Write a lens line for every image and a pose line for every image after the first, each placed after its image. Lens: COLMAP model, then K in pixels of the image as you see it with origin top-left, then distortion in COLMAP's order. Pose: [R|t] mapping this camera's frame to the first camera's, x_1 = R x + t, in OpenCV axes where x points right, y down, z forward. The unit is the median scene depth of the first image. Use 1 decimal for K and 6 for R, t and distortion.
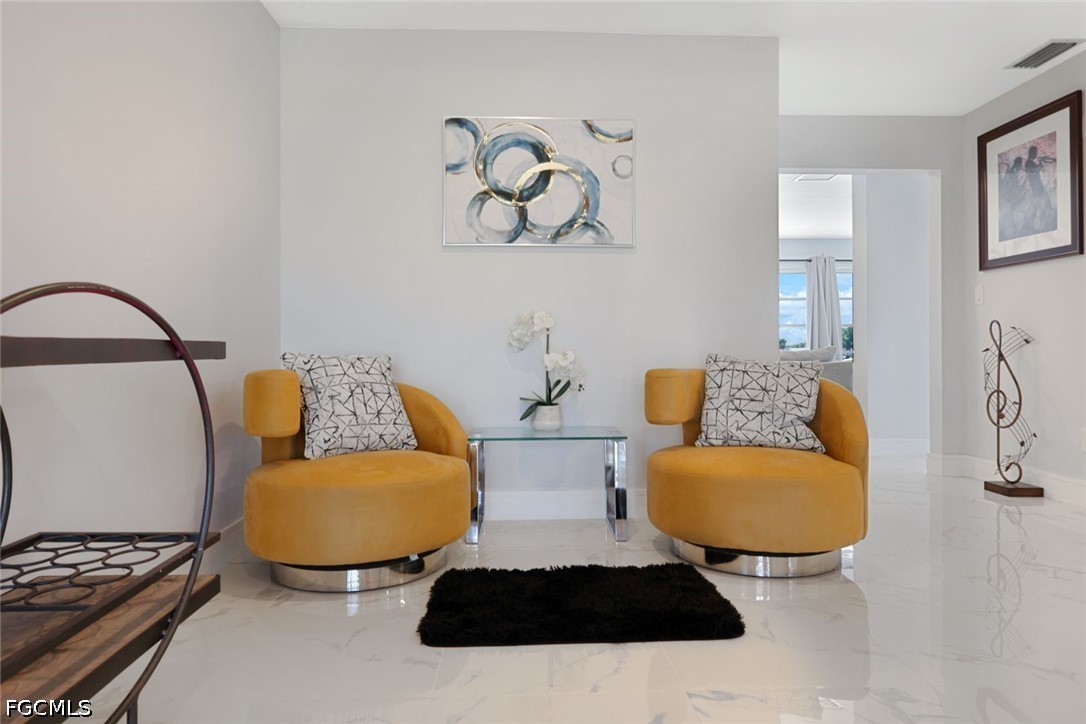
lens RADIAL K [[653.7, 0, 534.6], [0, 653.7, 355.5], [0, 0, 1]] dist [-0.021663, -0.000960]
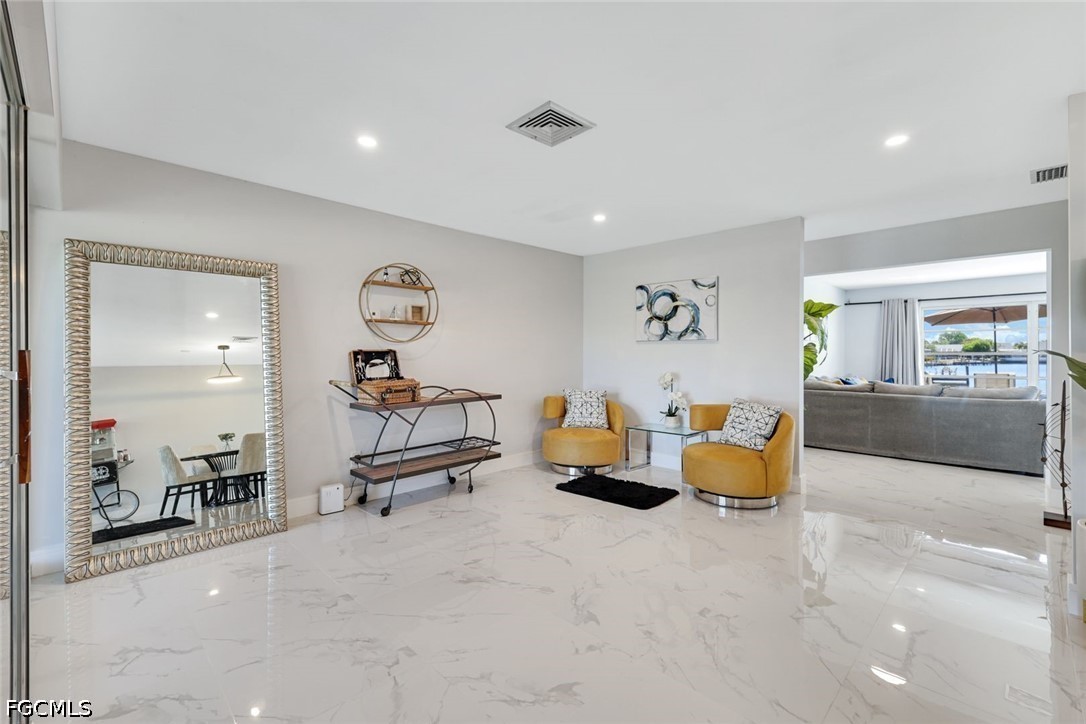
lens RADIAL K [[469.2, 0, 541.9], [0, 469.2, 361.7], [0, 0, 1]] dist [0.025121, 0.000985]
pose [[0.690633, 0.006894, -0.723173, 0.826080], [0.000347, 0.999951, 0.009864, -0.116230], [0.723206, -0.007064, 0.690596, -0.375705]]
